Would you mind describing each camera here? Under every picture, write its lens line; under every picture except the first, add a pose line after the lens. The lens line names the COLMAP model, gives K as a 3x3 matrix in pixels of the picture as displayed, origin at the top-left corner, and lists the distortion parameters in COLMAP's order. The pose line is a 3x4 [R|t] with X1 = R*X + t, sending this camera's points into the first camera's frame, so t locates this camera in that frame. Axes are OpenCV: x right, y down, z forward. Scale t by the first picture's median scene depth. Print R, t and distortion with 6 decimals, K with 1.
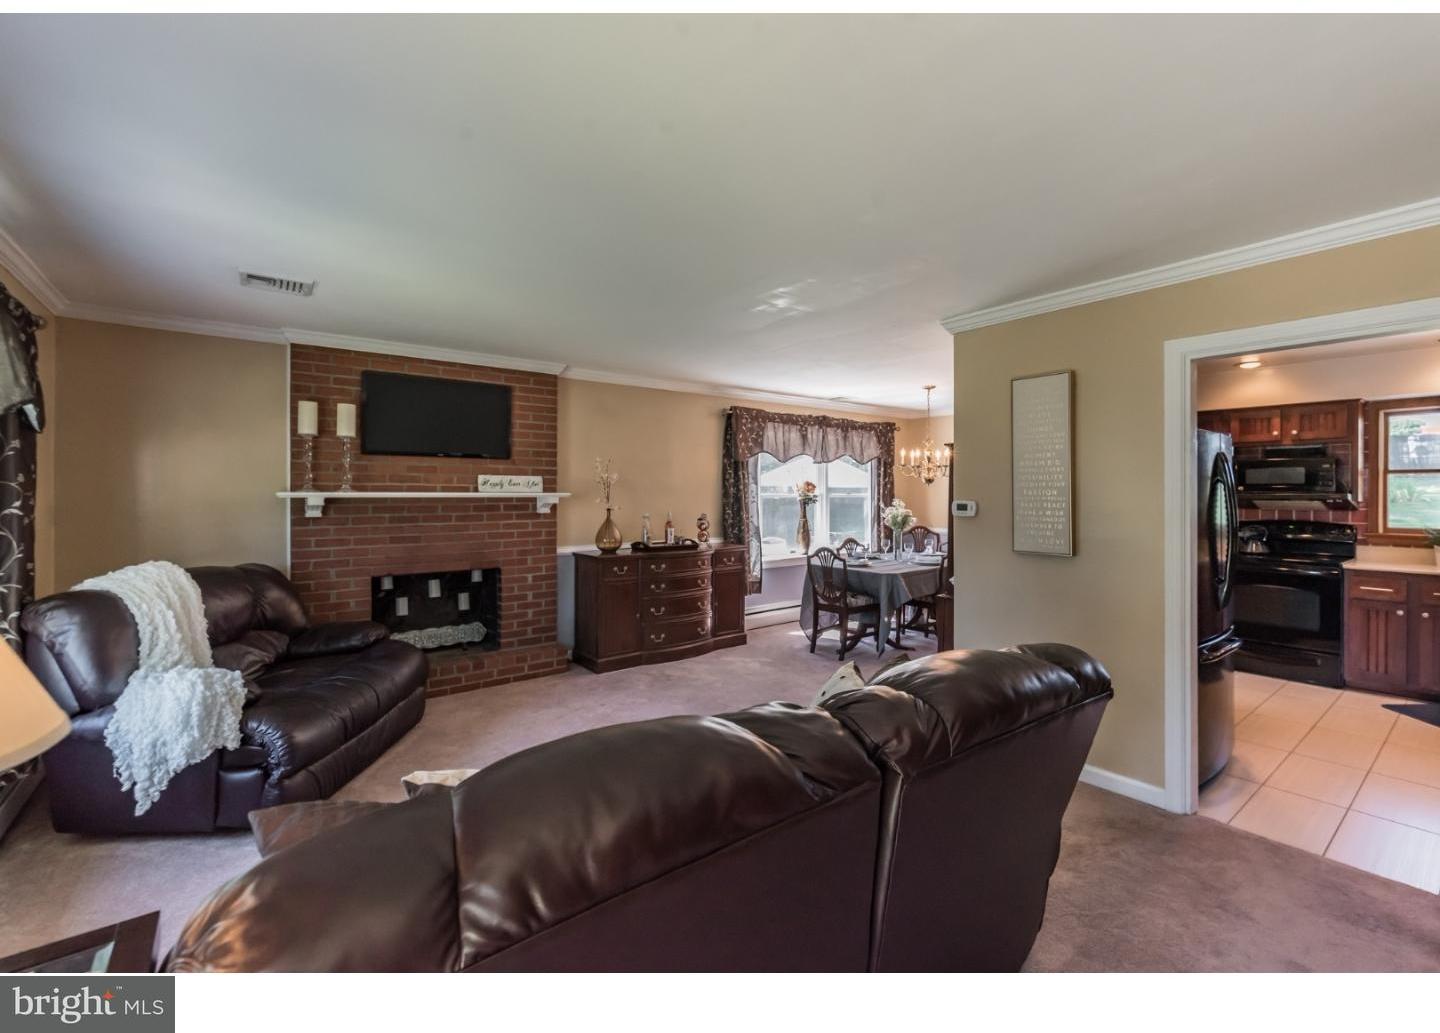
lens RADIAL K [[621.6, 0, 742.5], [0, 621.6, 495.2], [0, 0, 1]] dist [0.000817, 0.000043]
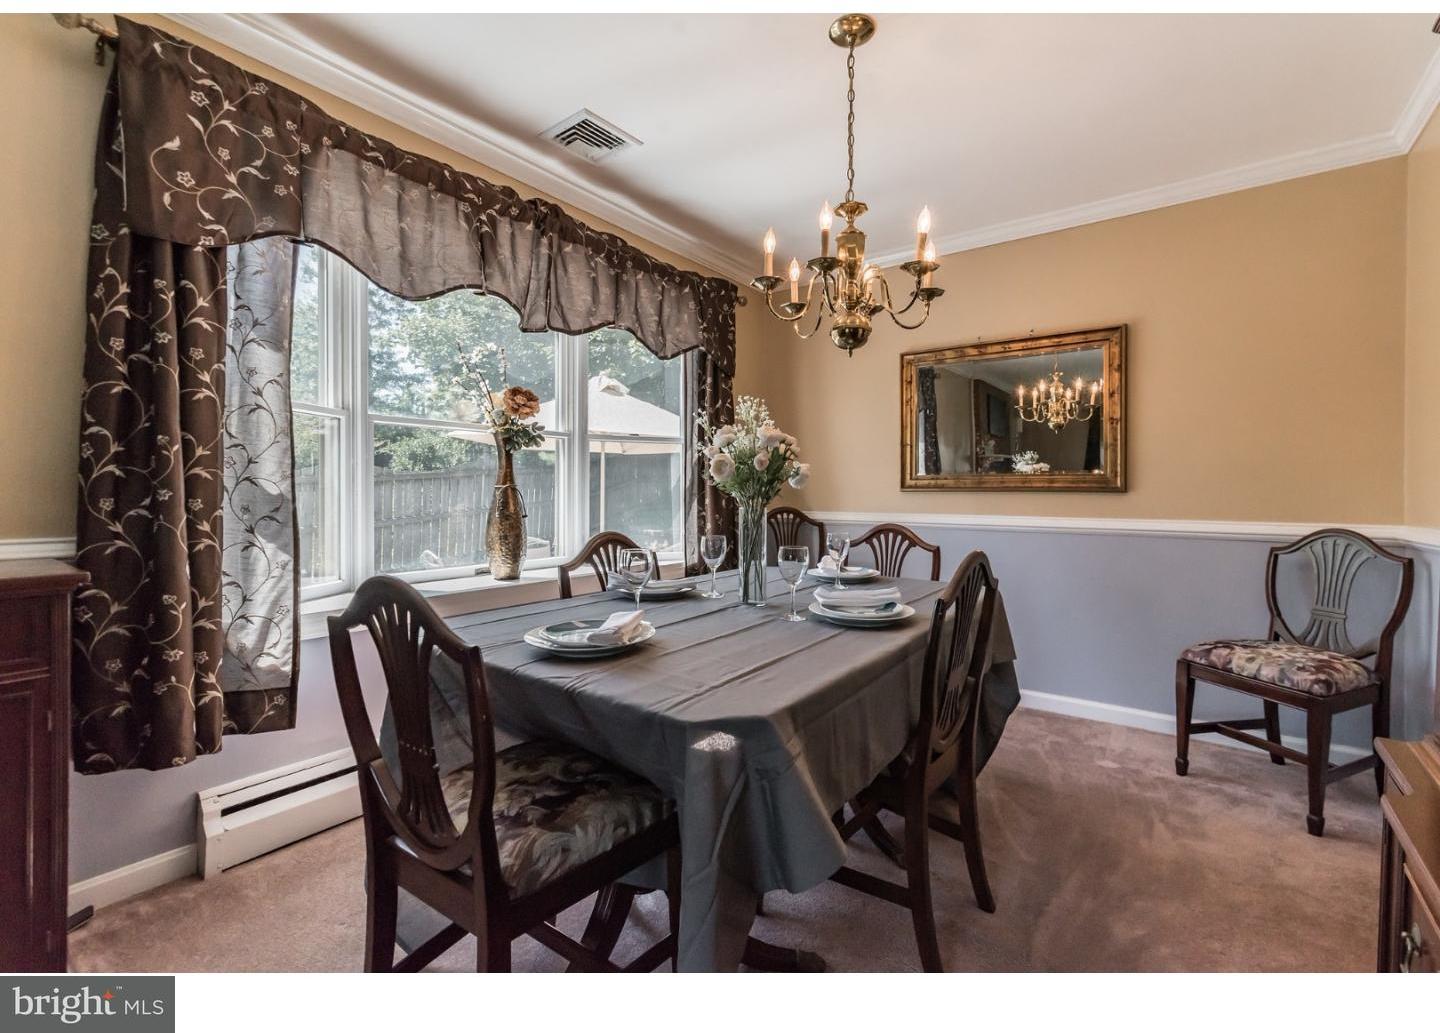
lens RADIAL K [[624.9, 0, 739.9], [0, 624.9, 484.4], [0, 0, 1]] dist [0.001792, -0.000296]
pose [[0.966701, 0.004919, 0.255862, 0.194711], [0.000248, 0.999797, -0.020159, 0.063057], [-0.255909, 0.019551, 0.966503, 0.830129]]
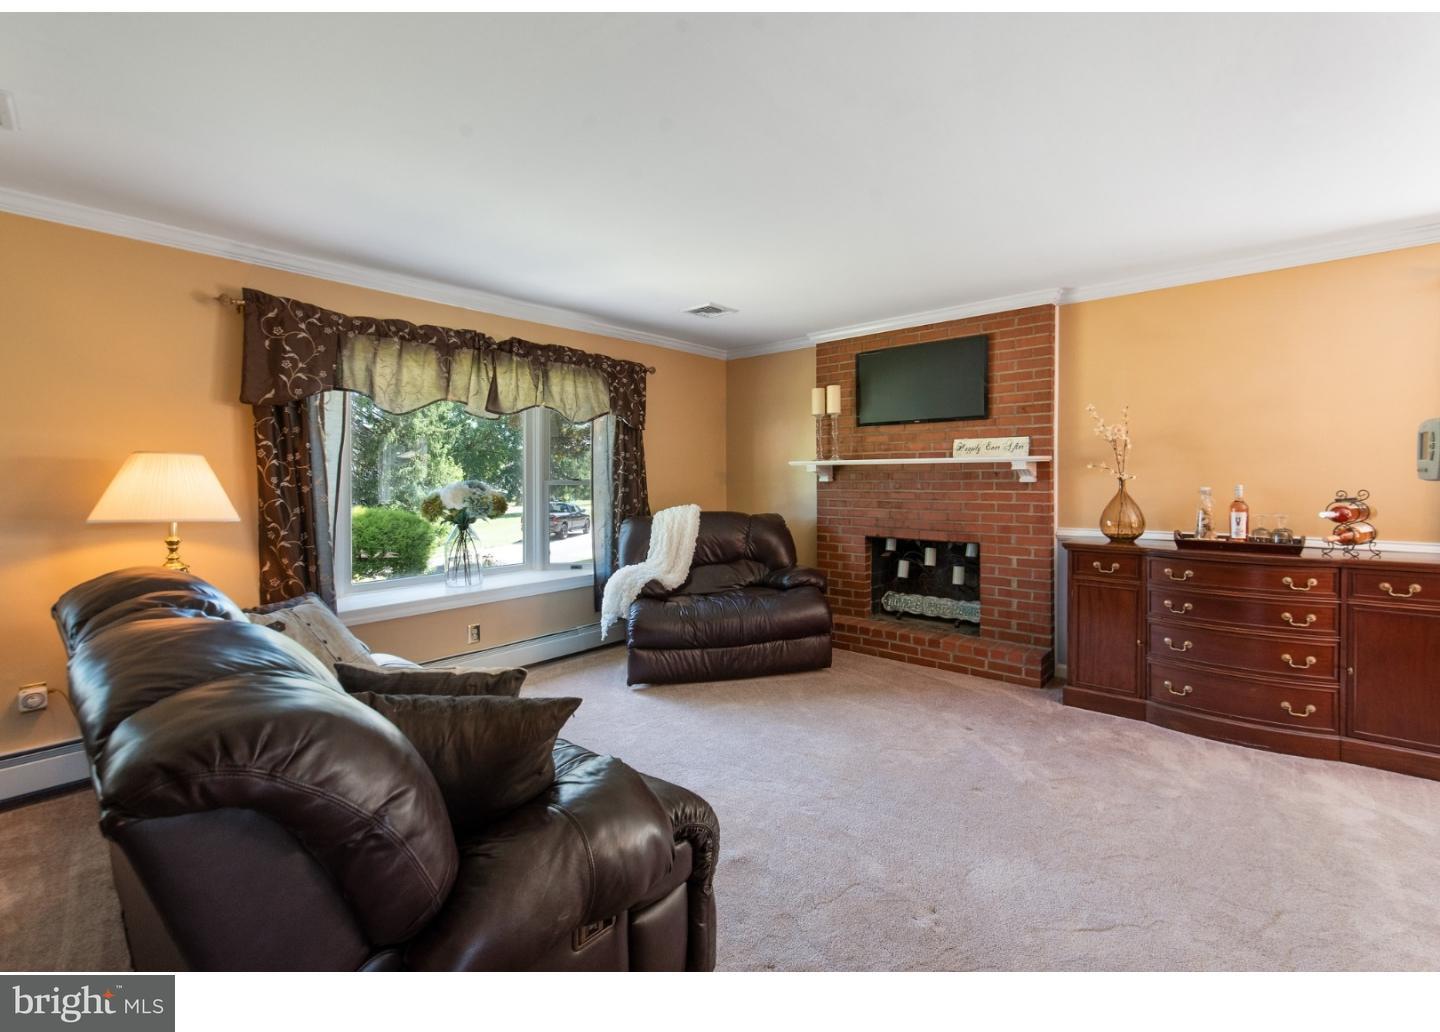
lens RADIAL K [[624.9, 0, 739.9], [0, 624.9, 483.9], [0, 0, 1]] dist [0.001792, -0.000296]
pose [[0.200530, 0.010987, -0.979626, 0.378532], [0.004118, 0.999919, 0.012058, 0.018492], [0.979679, -0.006452, 0.200468, 0.454894]]
